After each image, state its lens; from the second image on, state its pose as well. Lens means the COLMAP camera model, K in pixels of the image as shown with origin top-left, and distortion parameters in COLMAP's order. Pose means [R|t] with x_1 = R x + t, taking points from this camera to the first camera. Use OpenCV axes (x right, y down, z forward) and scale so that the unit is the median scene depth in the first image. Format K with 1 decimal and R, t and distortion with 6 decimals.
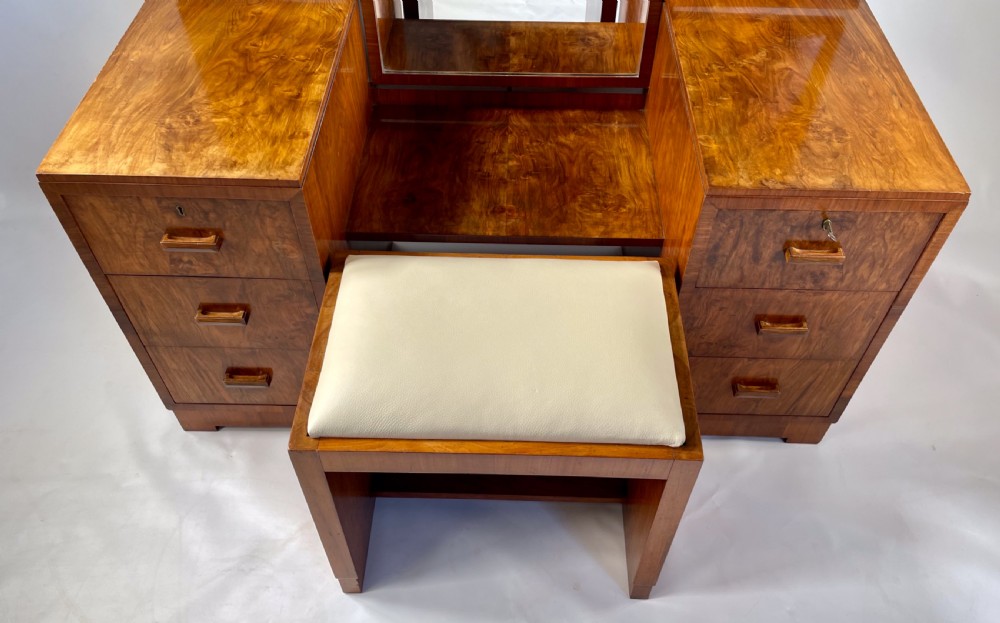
lens RADIAL K [[776.4, 0, 511.3], [0, 776.4, 334.2], [0, 0, 1]] dist [0.089629, -0.122222]
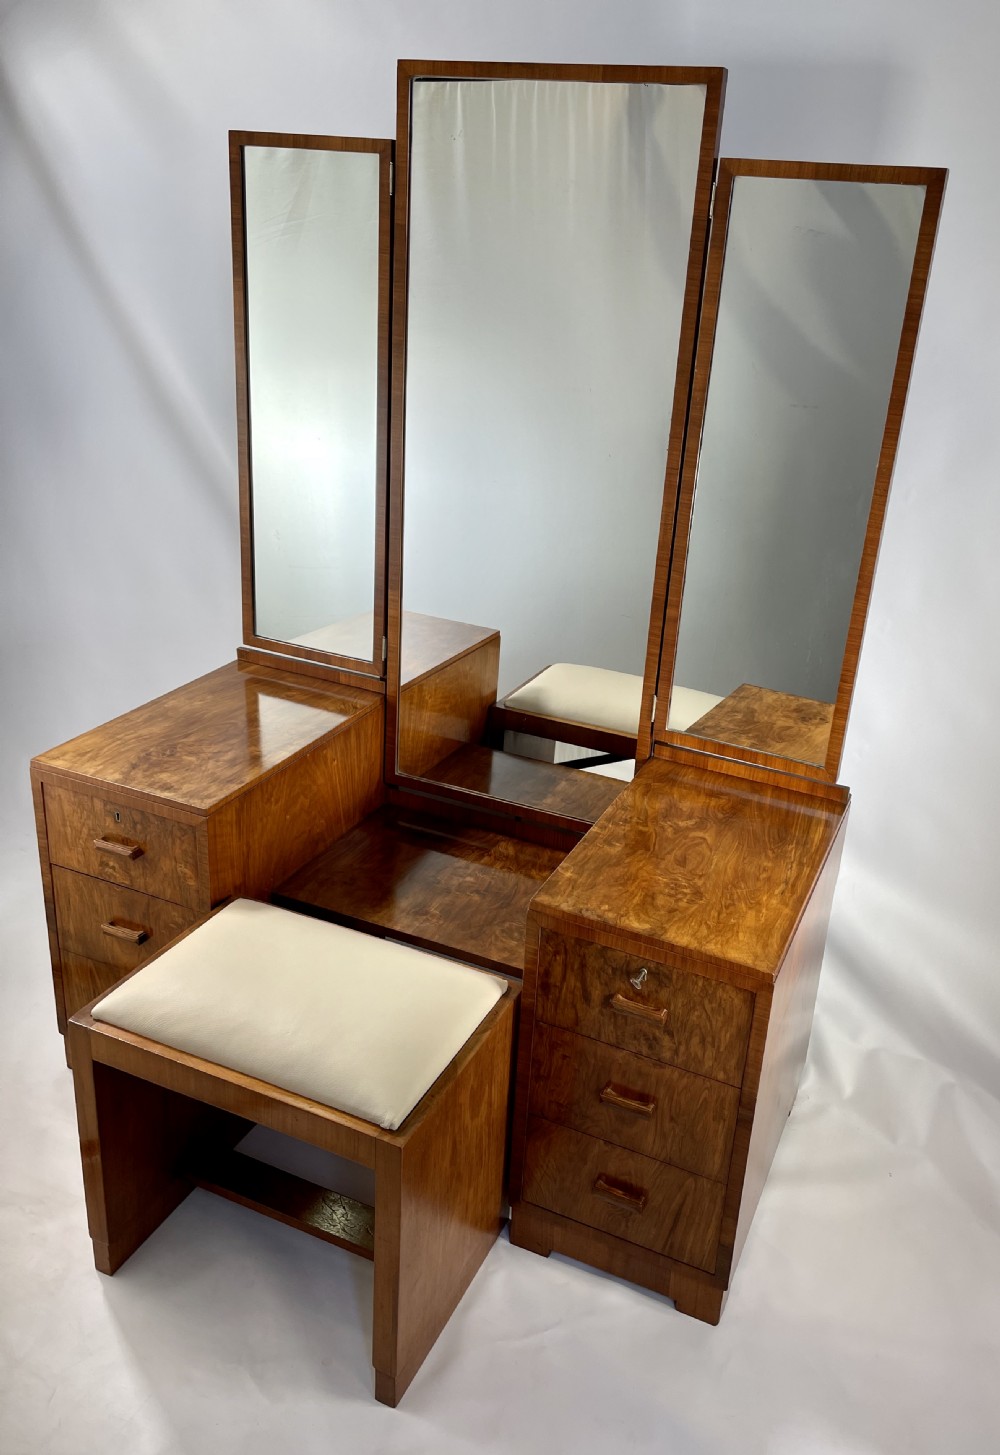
lens RADIAL K [[1151.5, 0, 564.6], [0, 1151.5, 679.5], [0, 0, 1]] dist [0.089967, -0.123605]
pose [[0.927999, 0.182700, -0.324712, 0.647915], [-0.316781, 0.845678, -0.429510, 0.182822], [0.196130, 0.501448, 0.842664, -0.380944]]
